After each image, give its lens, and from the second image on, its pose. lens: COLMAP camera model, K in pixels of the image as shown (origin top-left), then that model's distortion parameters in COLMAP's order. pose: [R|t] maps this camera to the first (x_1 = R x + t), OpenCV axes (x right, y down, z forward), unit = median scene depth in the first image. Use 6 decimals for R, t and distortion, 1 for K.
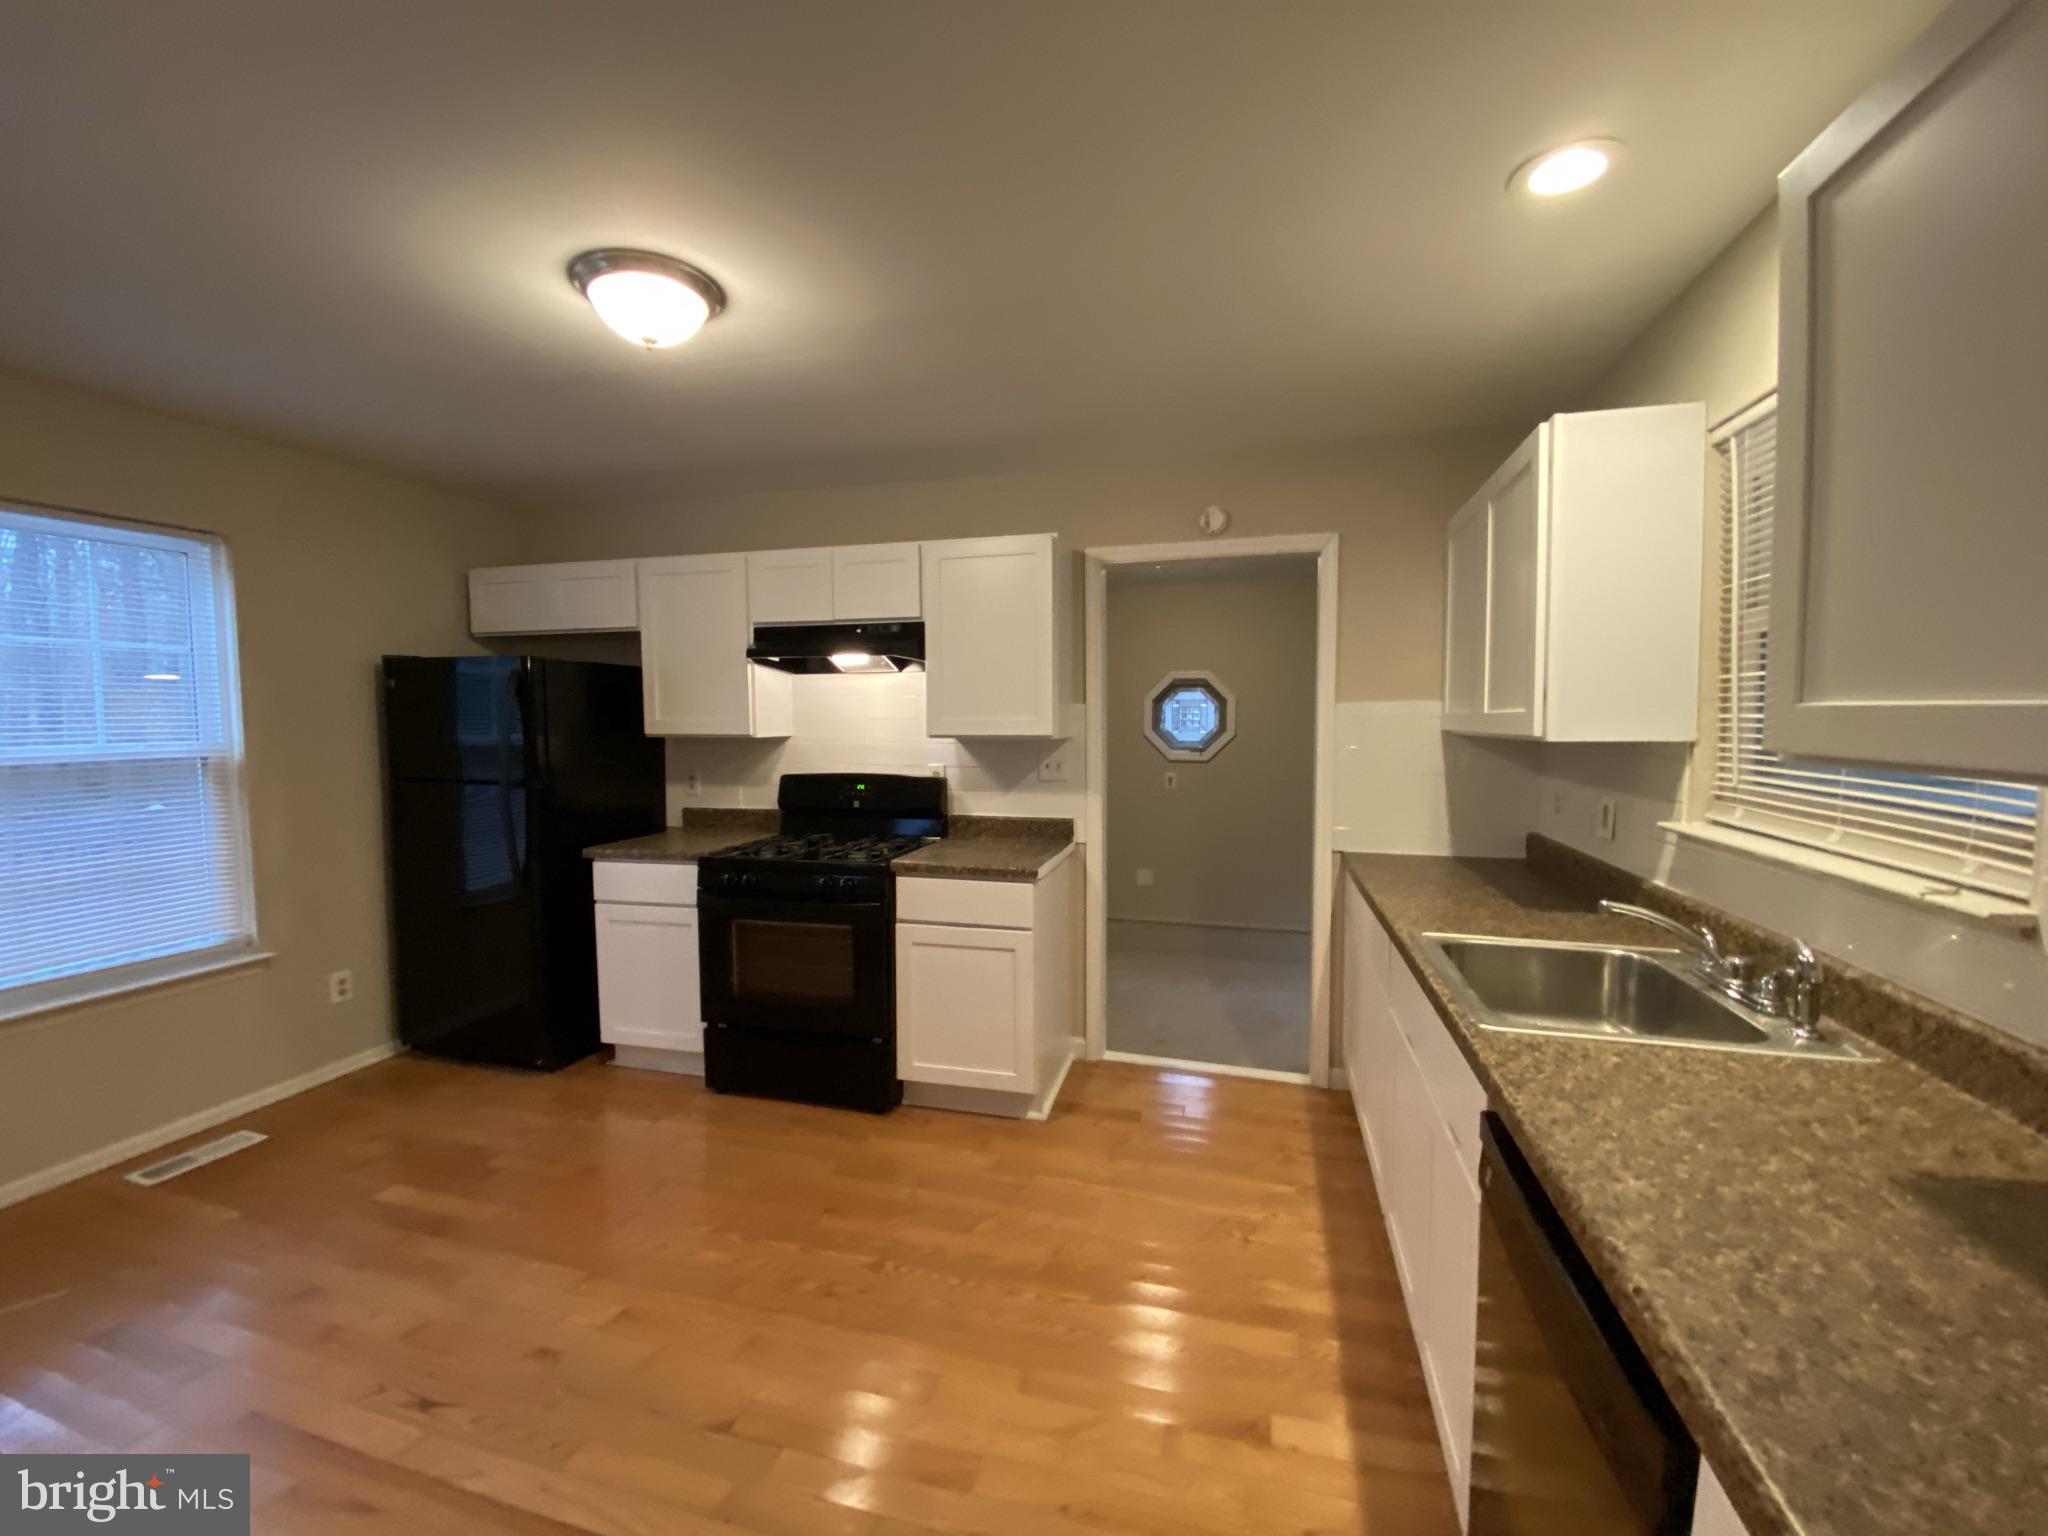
lens RADIAL K [[810.0, 0, 1020.4], [0, 810.0, 767.5], [0, 0, 1]] dist [0.003037, -0.014429]
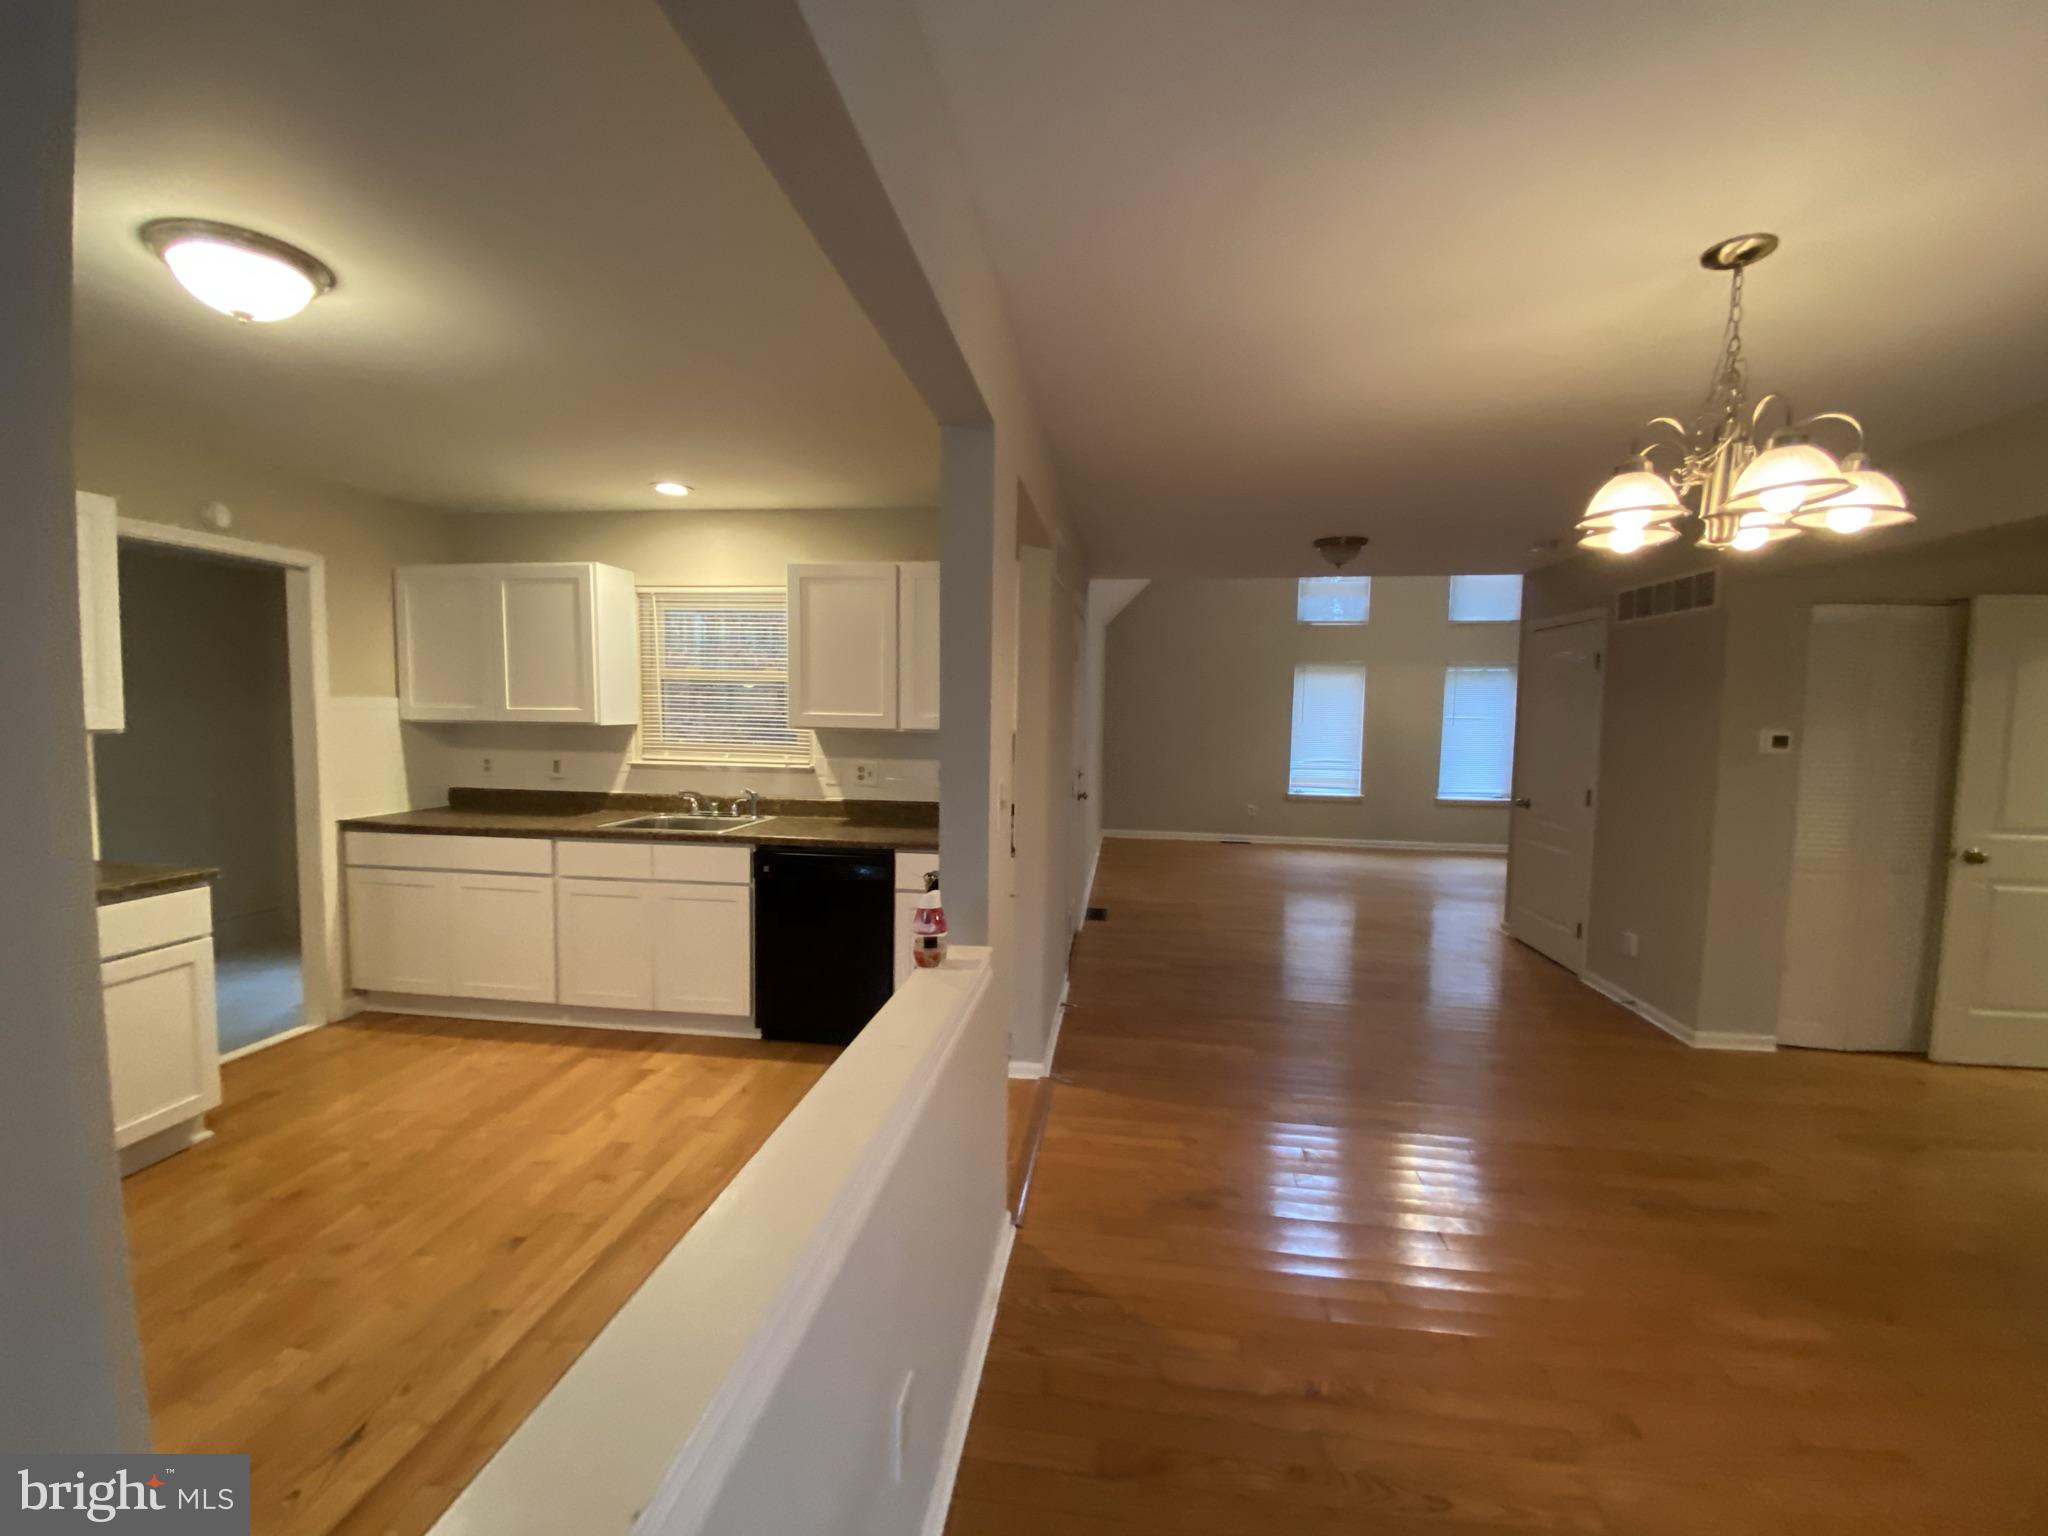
lens RADIAL K [[810.0, 0, 1020.4], [0, 810.0, 767.5], [0, 0, 1]] dist [0.003037, -0.014429]
pose [[-0.142674, -0.058417, 0.988044, -1.498221], [0.044493, 0.996869, 0.065363, -0.012513], [-0.988769, 0.053287, -0.139628, 0.268832]]
